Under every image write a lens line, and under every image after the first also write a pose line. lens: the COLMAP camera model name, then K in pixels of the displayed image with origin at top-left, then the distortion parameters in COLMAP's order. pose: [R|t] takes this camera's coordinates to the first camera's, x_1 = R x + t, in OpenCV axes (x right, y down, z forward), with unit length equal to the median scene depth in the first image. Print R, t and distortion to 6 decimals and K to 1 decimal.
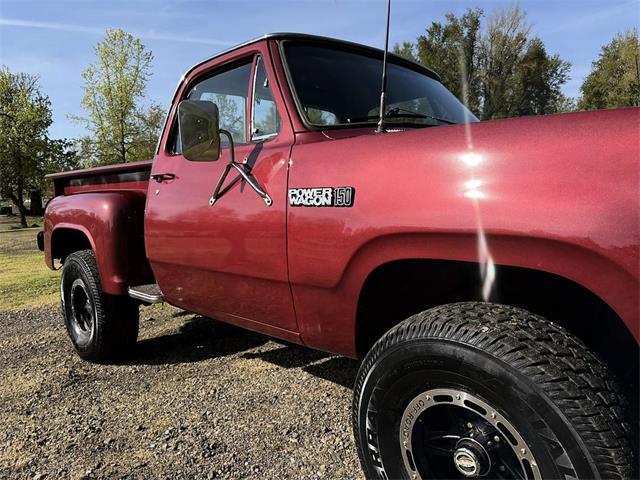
lens RADIAL K [[455.3, 0, 333.1], [0, 455.3, 238.7], [0, 0, 1]] dist [0.034420, -0.034333]
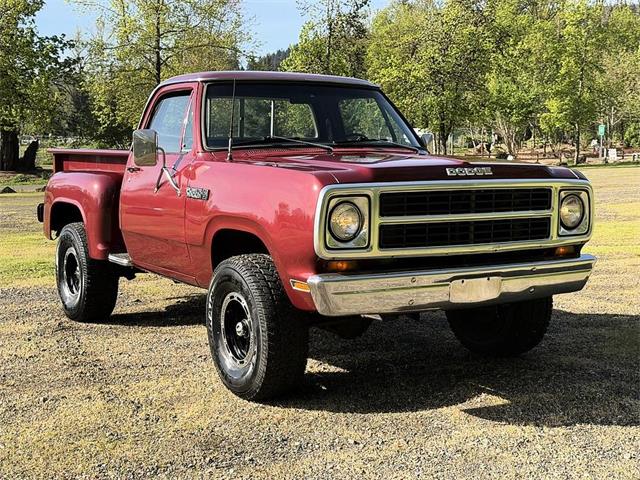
lens RADIAL K [[939.9, 0, 318.8], [0, 939.9, 227.7], [0, 0, 1]] dist [0.208888, -0.002547]
pose [[0.965487, 0.057694, -0.253982, 0.628113], [-0.060804, 0.998140, -0.004406, 0.013102], [0.253255, 0.019697, 0.967199, -1.118799]]
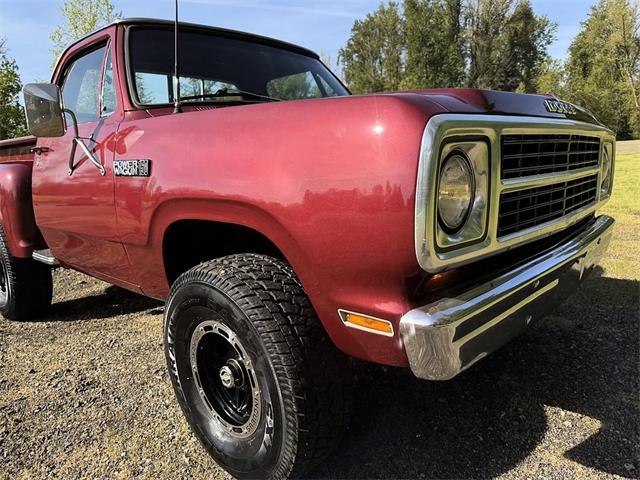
lens RADIAL K [[459.3, 0, 332.2], [0, 459.3, 237.9], [0, 0, 1]] dist [-0.000398, 0.001758]
pose [[0.999542, -0.013745, 0.026943, 0.209597], [0.011783, 0.997359, 0.071662, 0.004493], [-0.027857, -0.071311, 0.997065, -0.098447]]
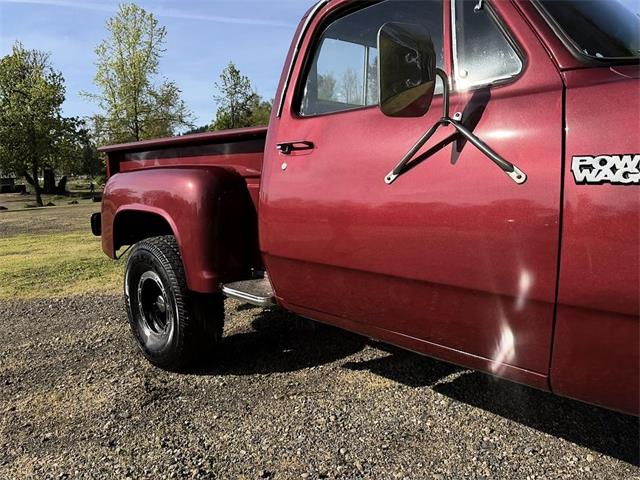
lens RADIAL K [[455.3, 0, 333.1], [0, 455.3, 238.7], [0, 0, 1]] dist [0.034420, -0.034333]
pose [[0.999749, 0.010192, -0.019949, -0.203041], [-0.009352, 0.999084, 0.041751, -0.009410], [0.020356, -0.041554, 0.998929, 0.173481]]
